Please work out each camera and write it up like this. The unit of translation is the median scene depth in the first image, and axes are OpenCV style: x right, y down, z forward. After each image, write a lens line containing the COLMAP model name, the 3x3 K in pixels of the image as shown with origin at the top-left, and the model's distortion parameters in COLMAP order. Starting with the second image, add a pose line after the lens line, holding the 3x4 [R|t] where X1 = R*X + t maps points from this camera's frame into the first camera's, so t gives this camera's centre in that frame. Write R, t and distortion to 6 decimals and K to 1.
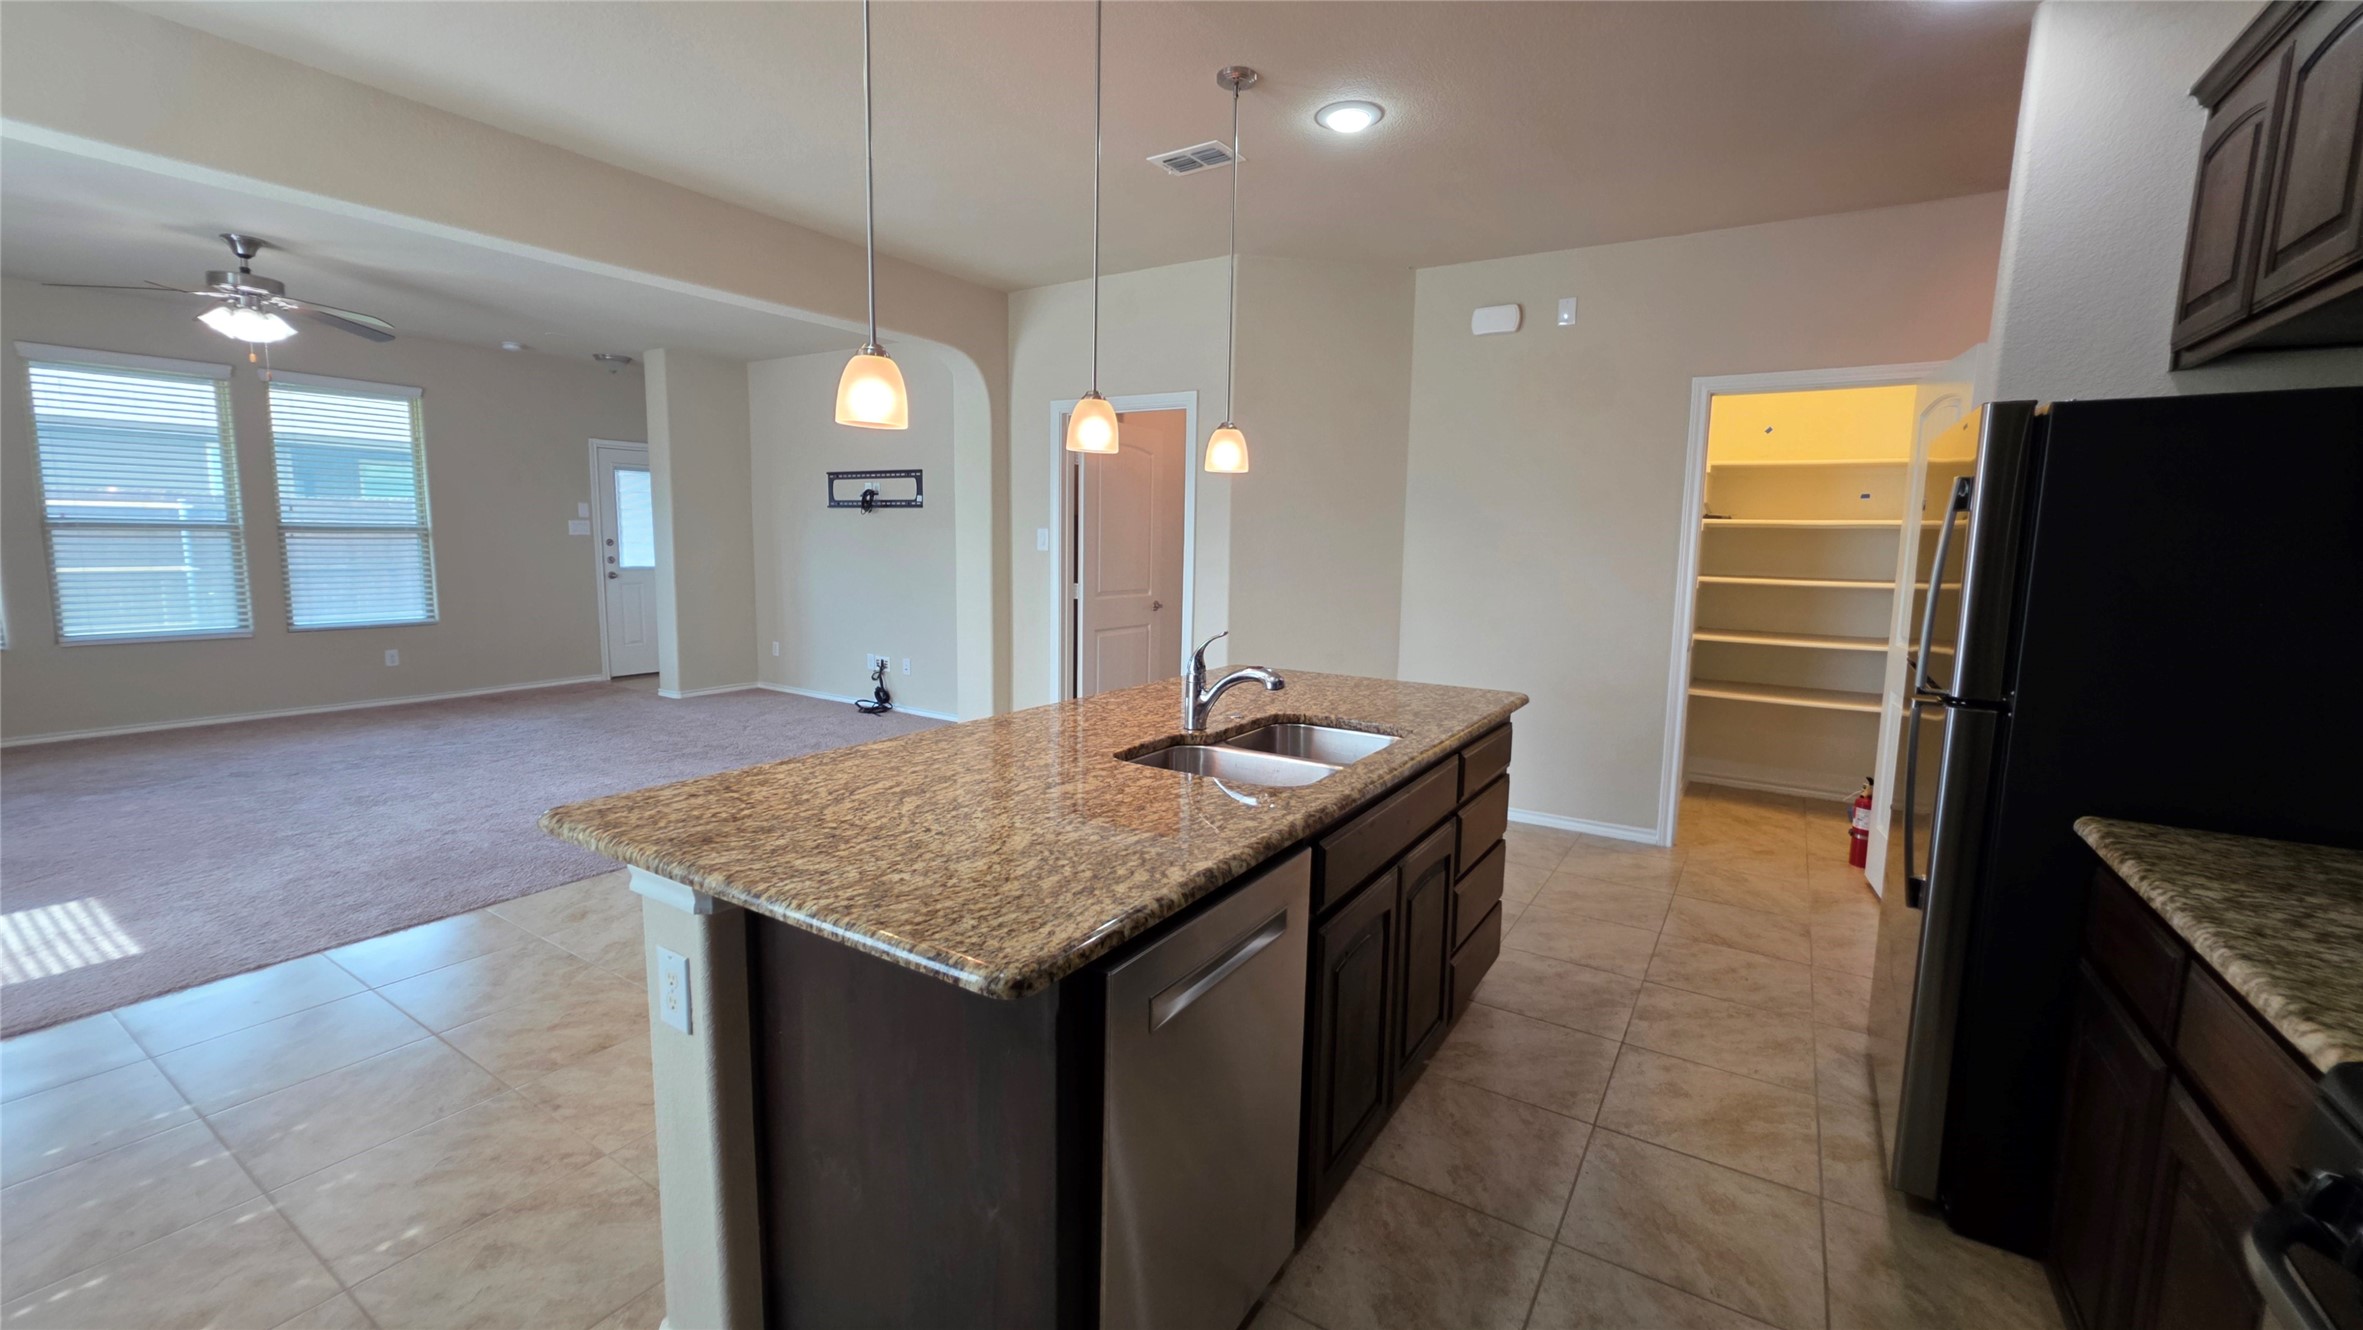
lens RADIAL K [[947.3, 0, 1180.7], [0, 947.3, 651.0], [0, 0, 1]] dist [-0.000240, 0.000162]
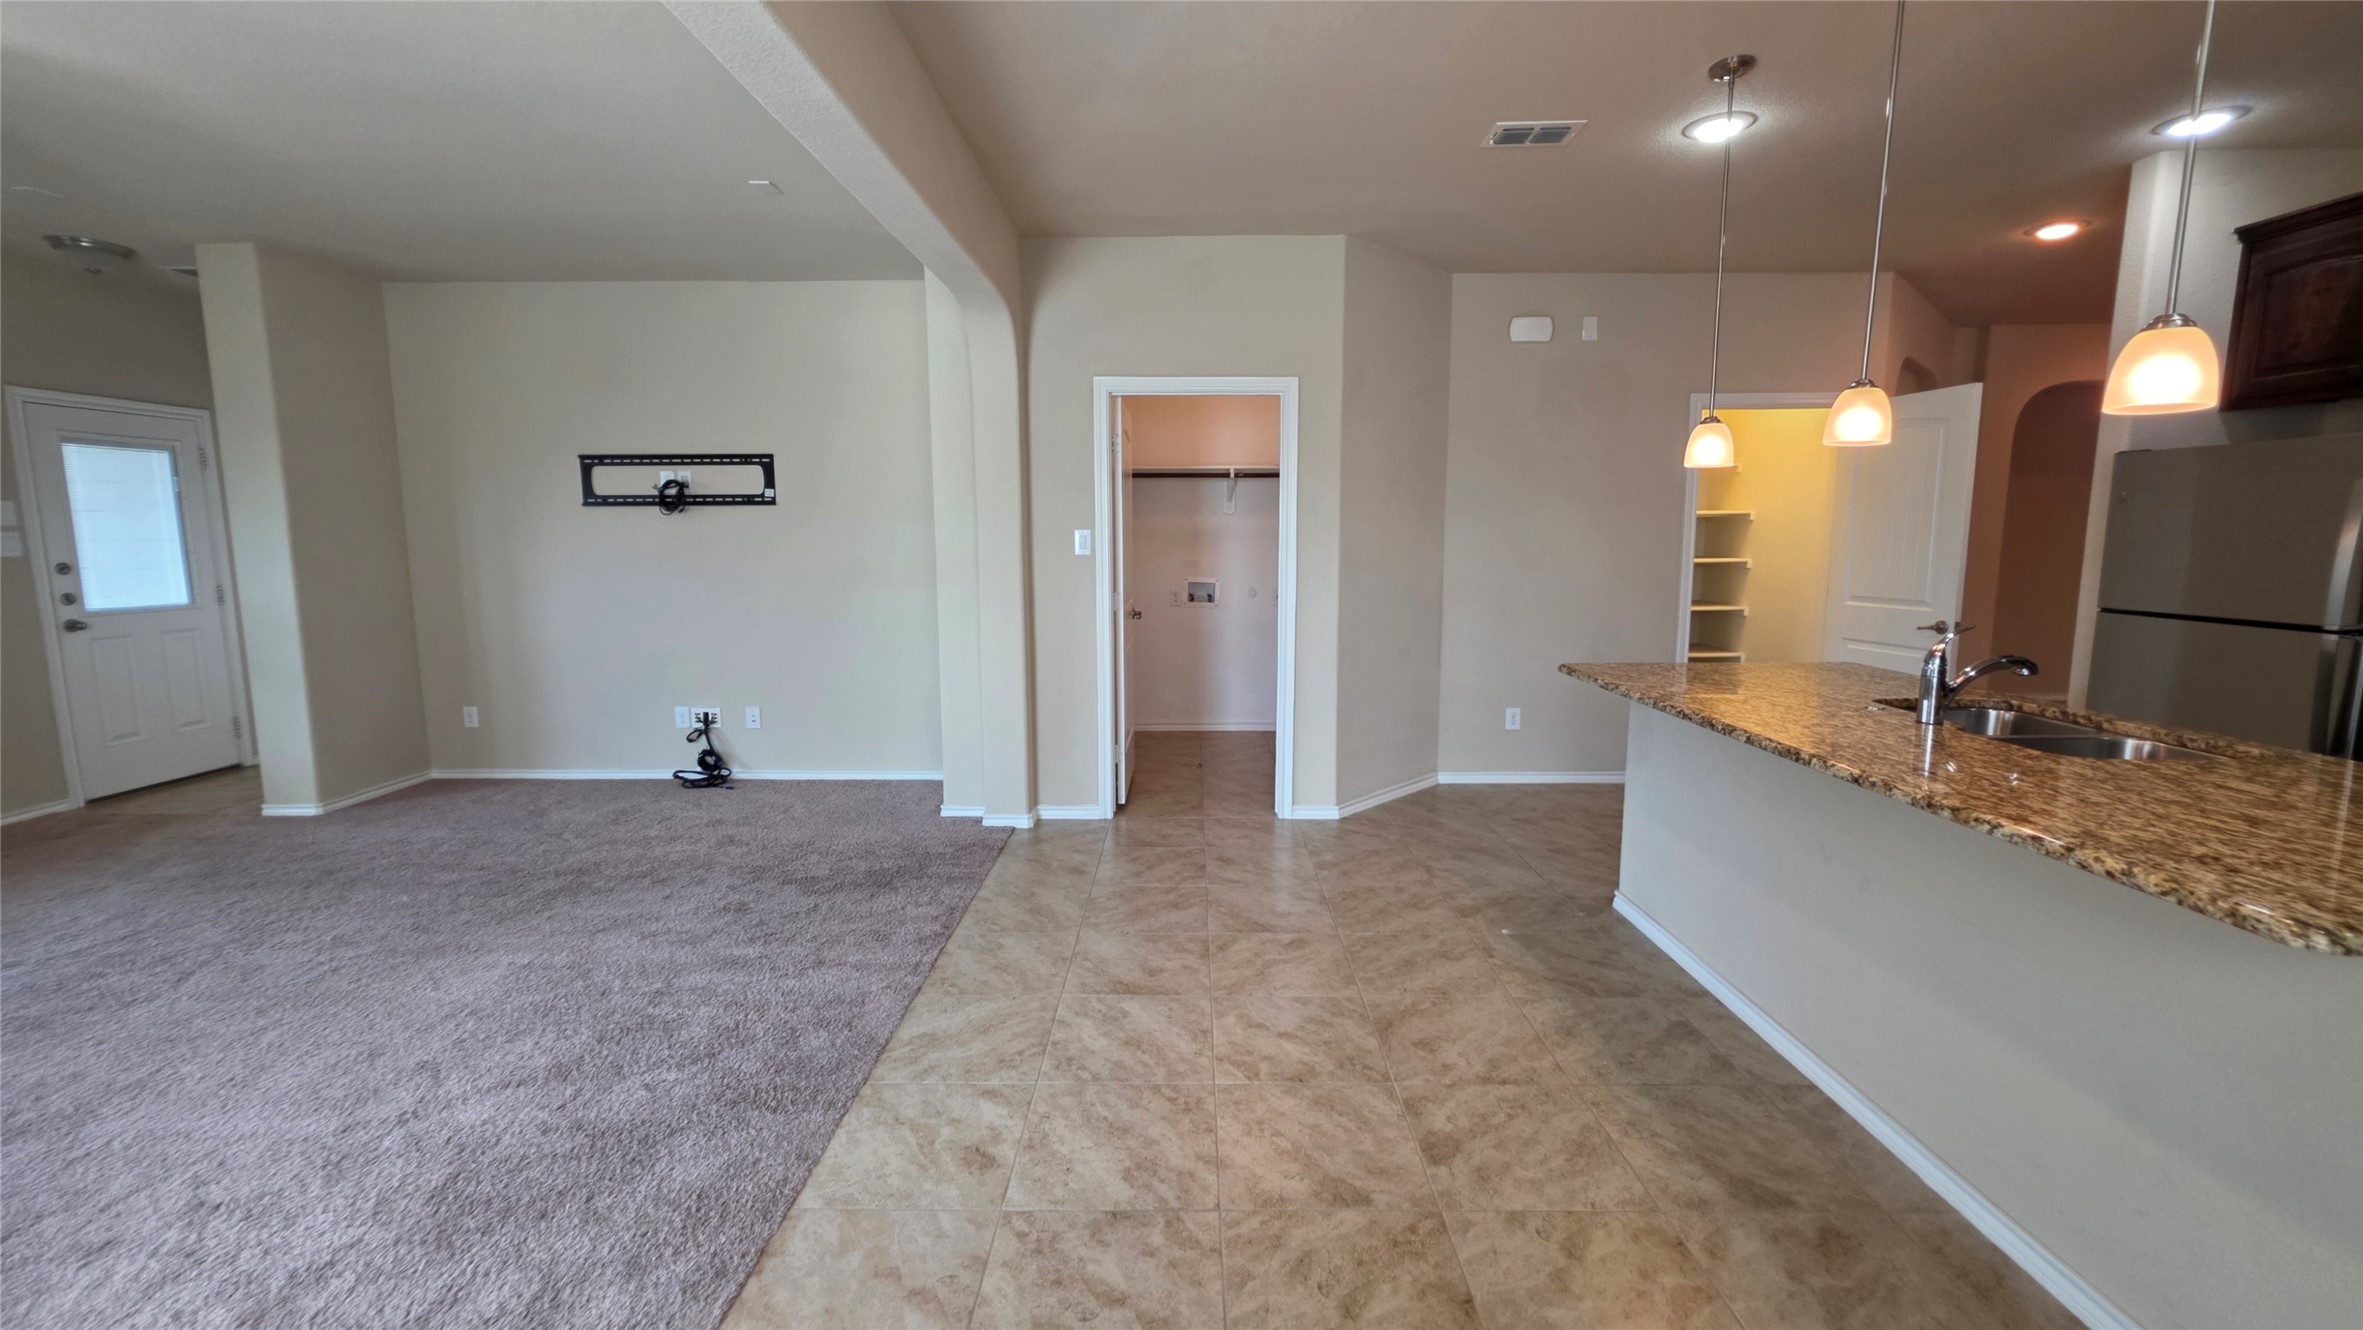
lens RADIAL K [[947.3, 0, 1180.7], [0, 947.3, 651.0], [0, 0, 1]] dist [-0.000240, 0.000162]
pose [[0.848714, -0.086197, 0.521780, -0.643013], [0.083176, 0.996105, 0.029263, -0.049131], [-0.522270, 0.018563, 0.852578, 0.304011]]
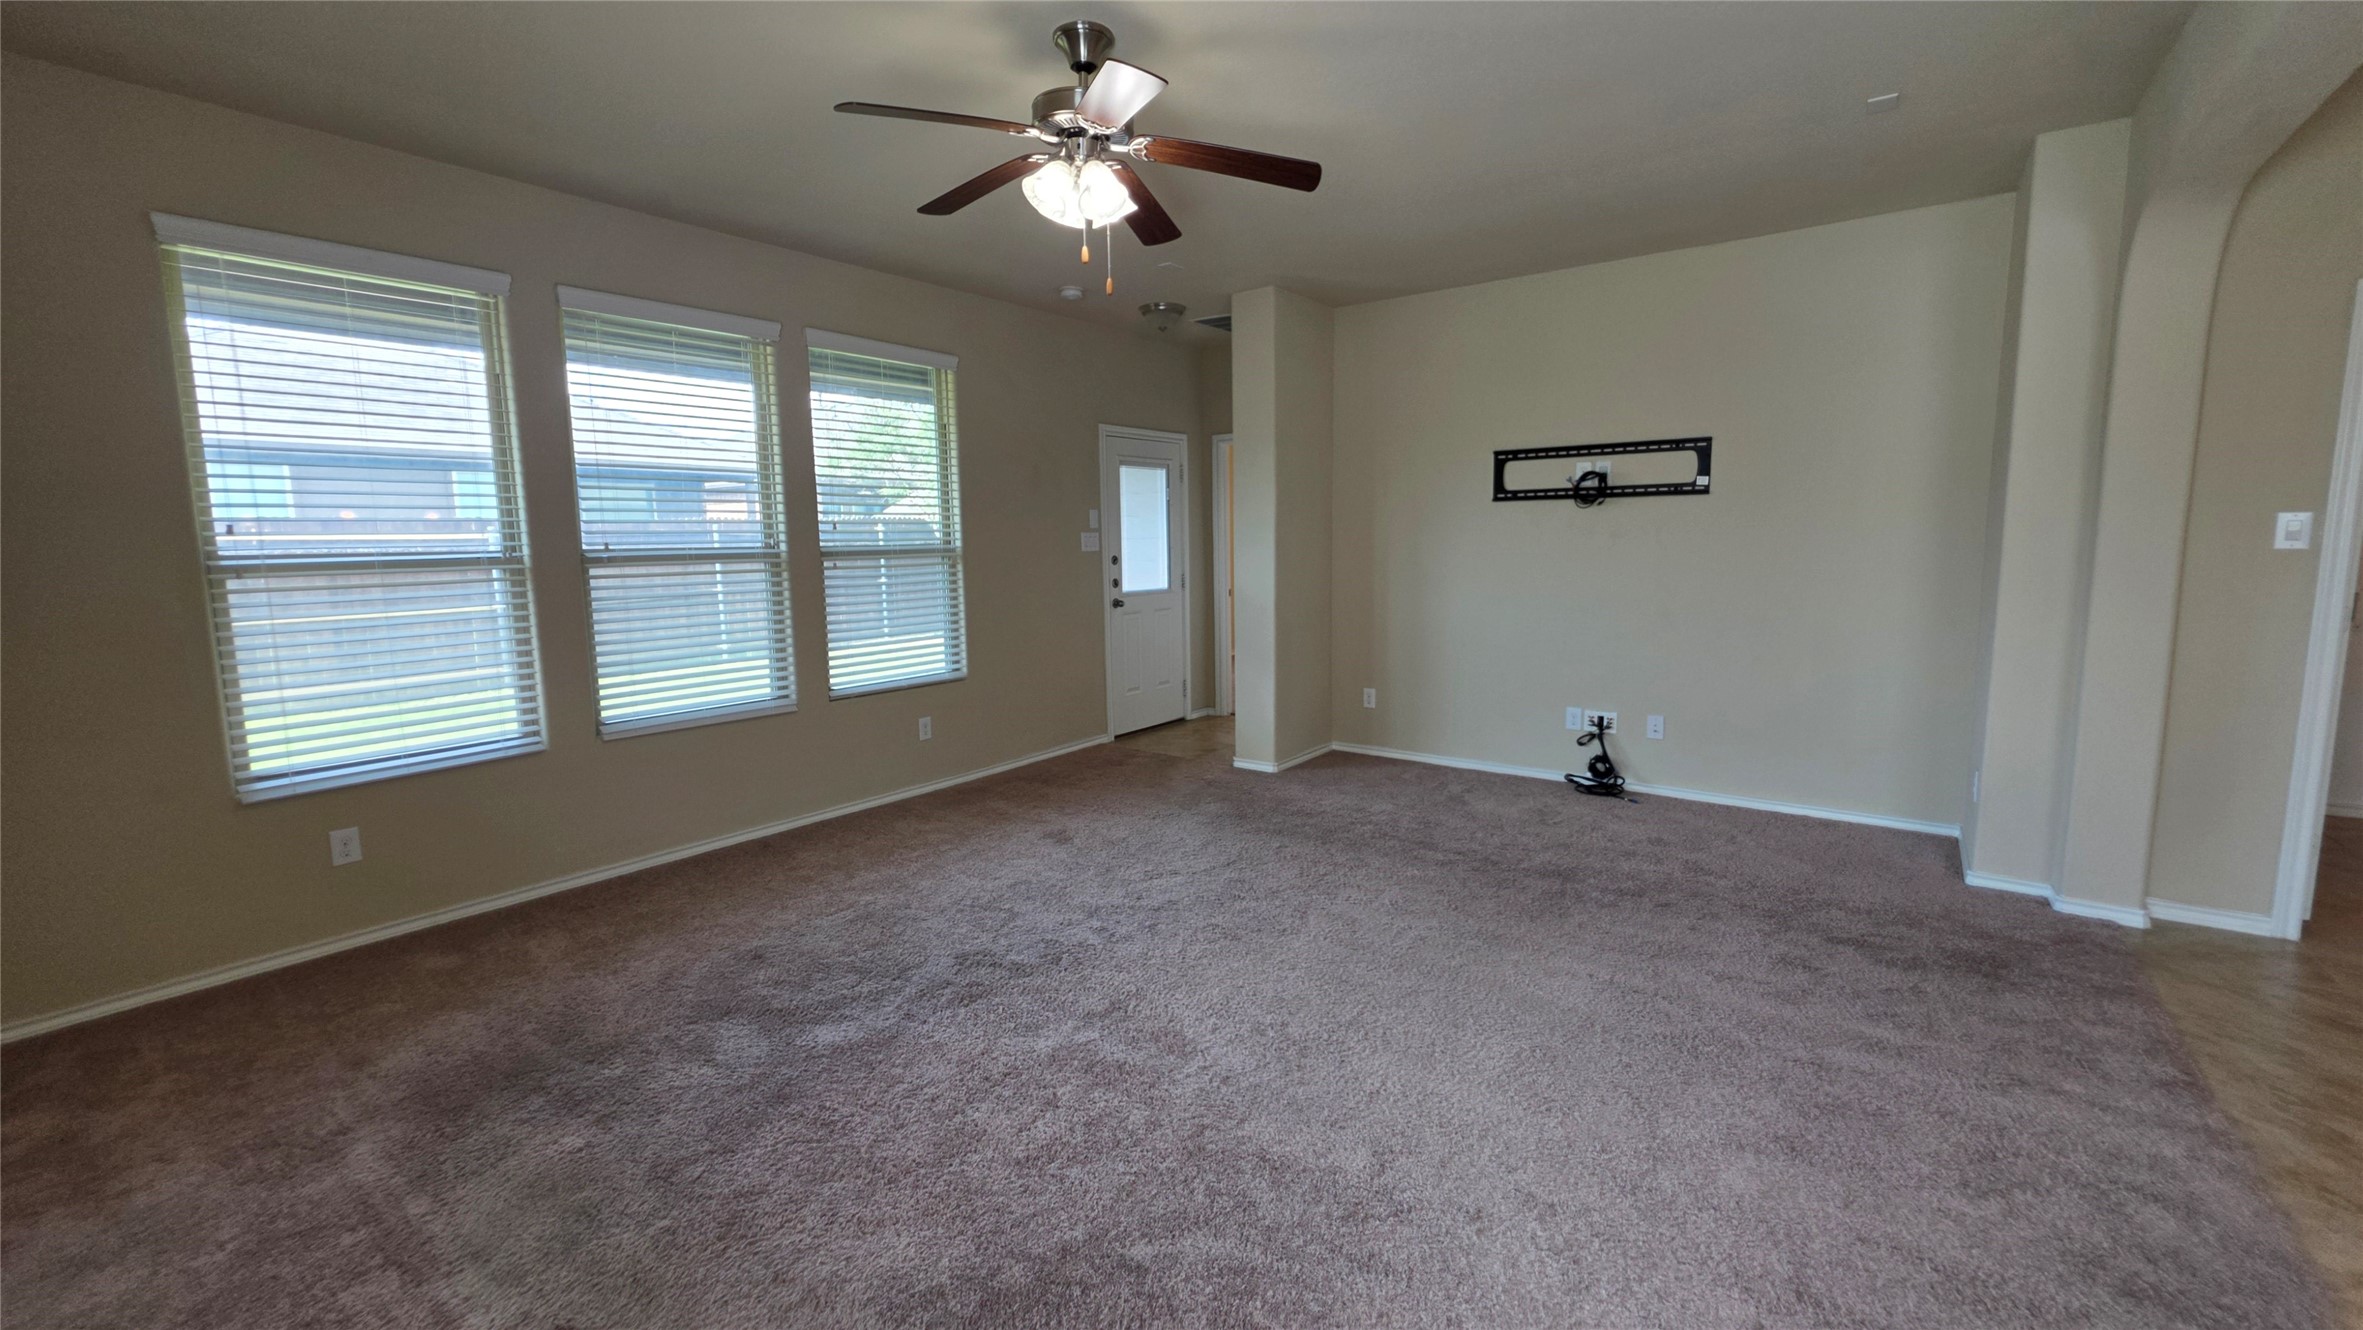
lens RADIAL K [[947.3, 0, 1180.7], [0, 947.3, 651.0], [0, 0, 1]] dist [-0.000240, 0.000162]
pose [[0.996531, -0.024302, -0.079591, -0.953045], [0.024175, 0.999704, -0.002560, -0.074756], [0.079630, 0.000627, 0.996824, 0.475344]]
